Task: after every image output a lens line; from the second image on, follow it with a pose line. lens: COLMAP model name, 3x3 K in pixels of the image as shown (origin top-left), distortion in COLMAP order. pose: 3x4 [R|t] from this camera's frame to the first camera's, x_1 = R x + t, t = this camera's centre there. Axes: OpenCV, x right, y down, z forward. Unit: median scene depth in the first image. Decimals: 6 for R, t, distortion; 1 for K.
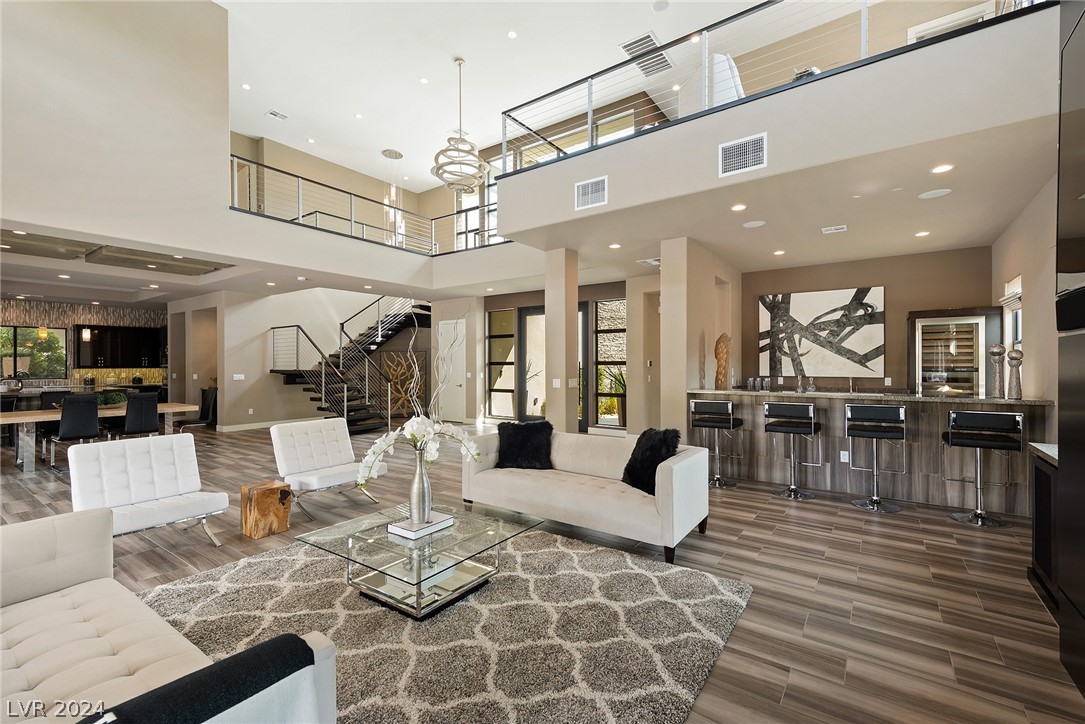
lens RADIAL K [[475.0, 0, 536.5], [0, 475.0, 365.1], [0, 0, 1]] dist [0.008790, -0.000846]
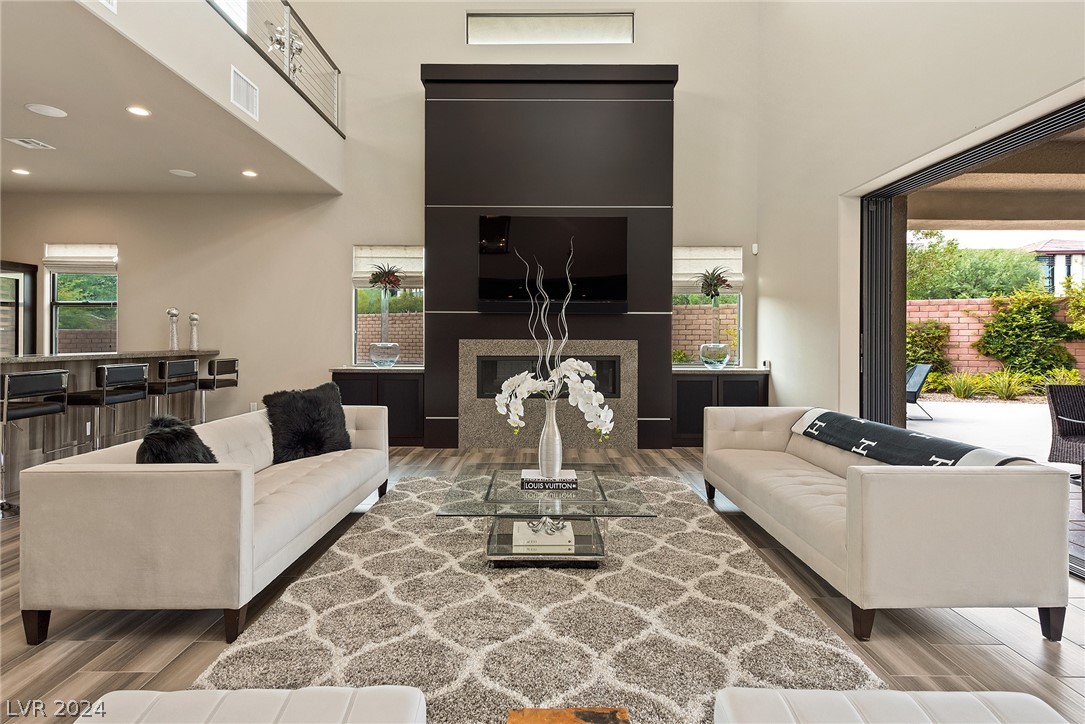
lens RADIAL K [[533.4, 0, 552.3], [0, 533.4, 345.9], [0, 0, 1]] dist [0.007345, 0.001305]
pose [[-0.611090, -0.011941, 0.791471, -0.418252], [0.000538, 0.999880, 0.015501, 0.019829], [-0.791561, 0.009898, -0.611010, 0.630435]]
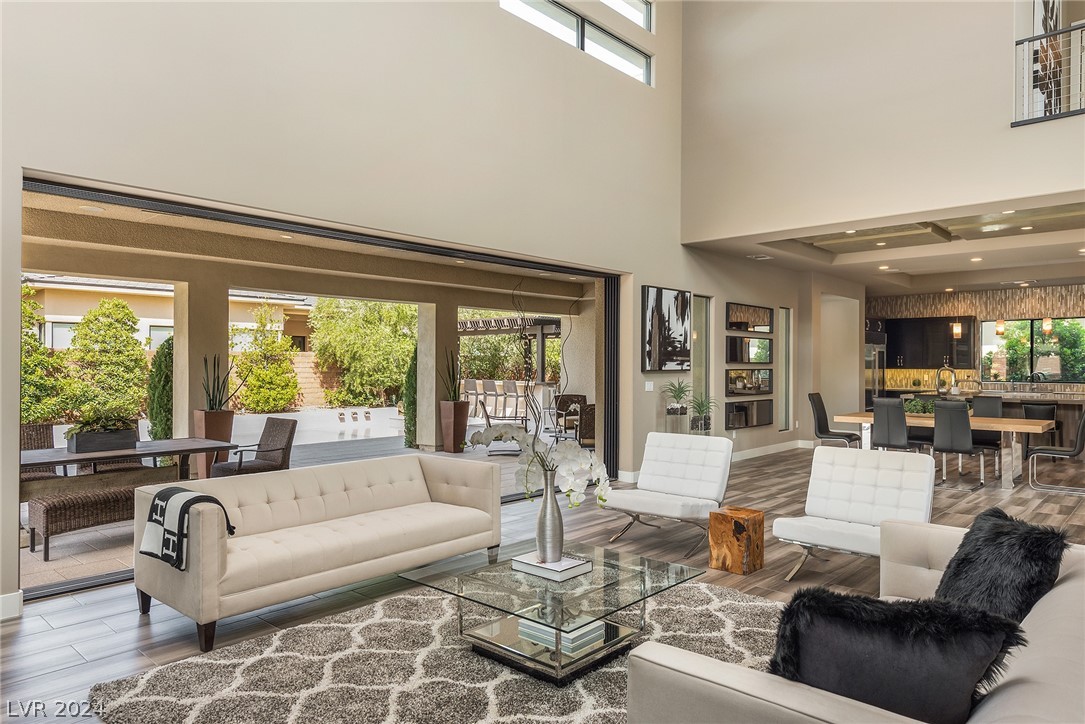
lens RADIAL K [[688.3, 0, 539.9], [0, 688.3, 364.3], [0, 0, 1]] dist [0.014779, -0.007391]
pose [[-0.119506, 0.000755, -0.992833, 0.348259], [-0.003050, 0.999995, 0.001128, -0.000113], [0.992829, 0.003163, -0.119503, 0.433165]]
